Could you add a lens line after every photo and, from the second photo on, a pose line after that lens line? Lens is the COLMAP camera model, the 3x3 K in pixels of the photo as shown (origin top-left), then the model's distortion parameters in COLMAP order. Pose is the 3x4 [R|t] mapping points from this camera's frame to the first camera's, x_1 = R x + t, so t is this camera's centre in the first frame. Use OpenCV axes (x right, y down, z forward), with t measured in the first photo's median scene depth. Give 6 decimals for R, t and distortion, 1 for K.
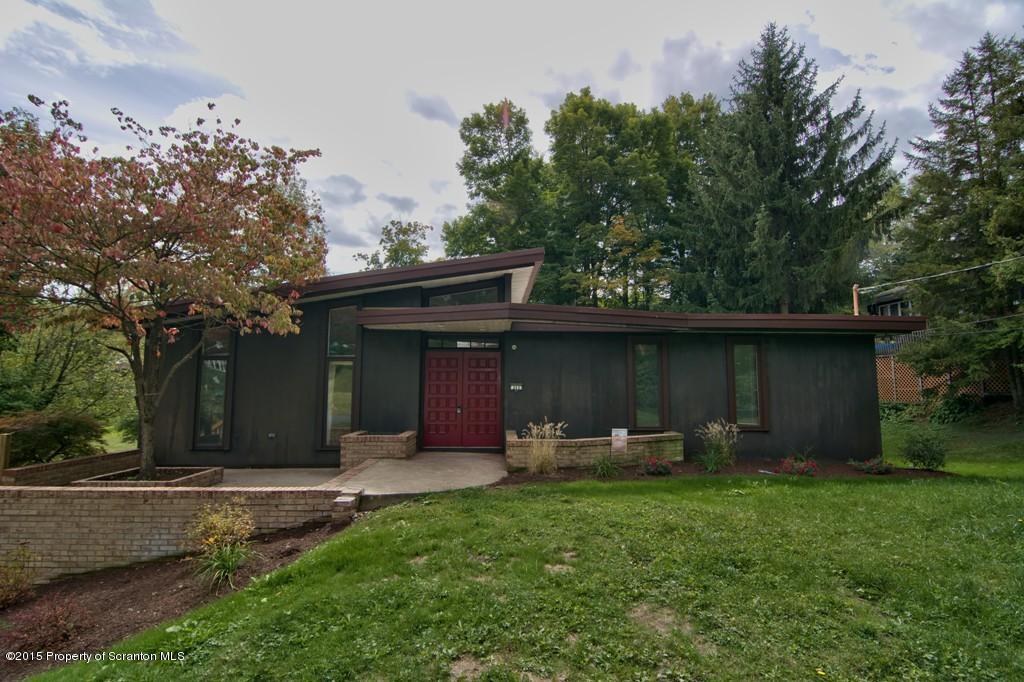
lens RADIAL K [[490.4, 0, 515.9], [0, 490.4, 338.2], [0, 0, 1]] dist [-0.007512, -0.008400]
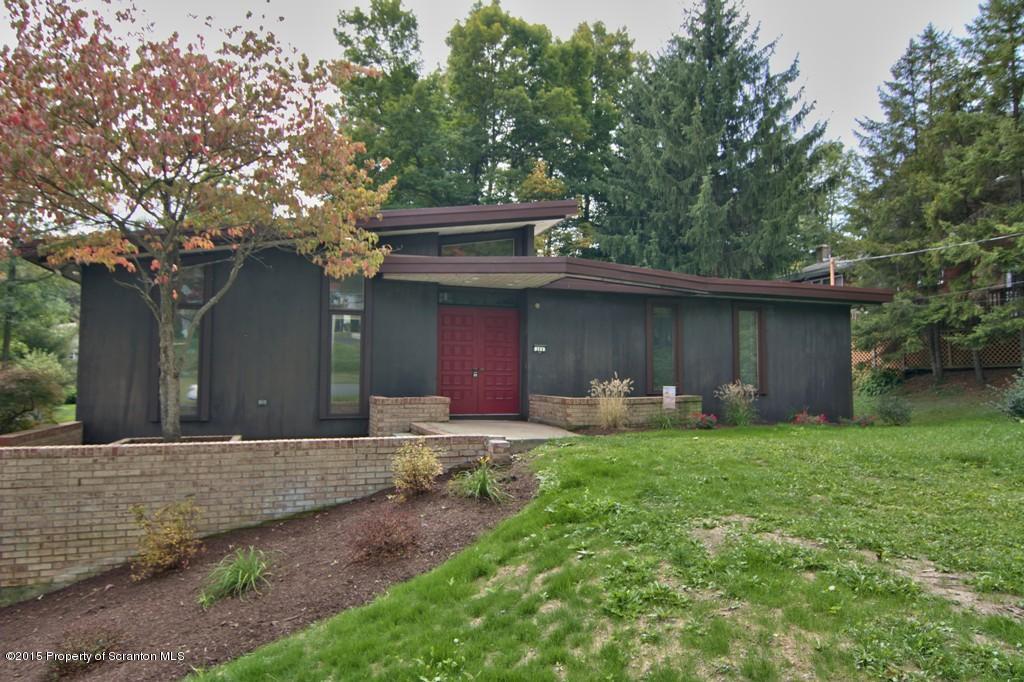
lens RADIAL K [[647.4, 0, 511.1], [0, 647.4, 340.8], [0, 0, 1]] dist [-0.007381, -0.011789]
pose [[0.956766, 0.017142, 0.290352, -0.338485], [-0.029899, 0.998770, 0.039557, 0.032193], [-0.289317, -0.046528, 0.956102, -0.126668]]
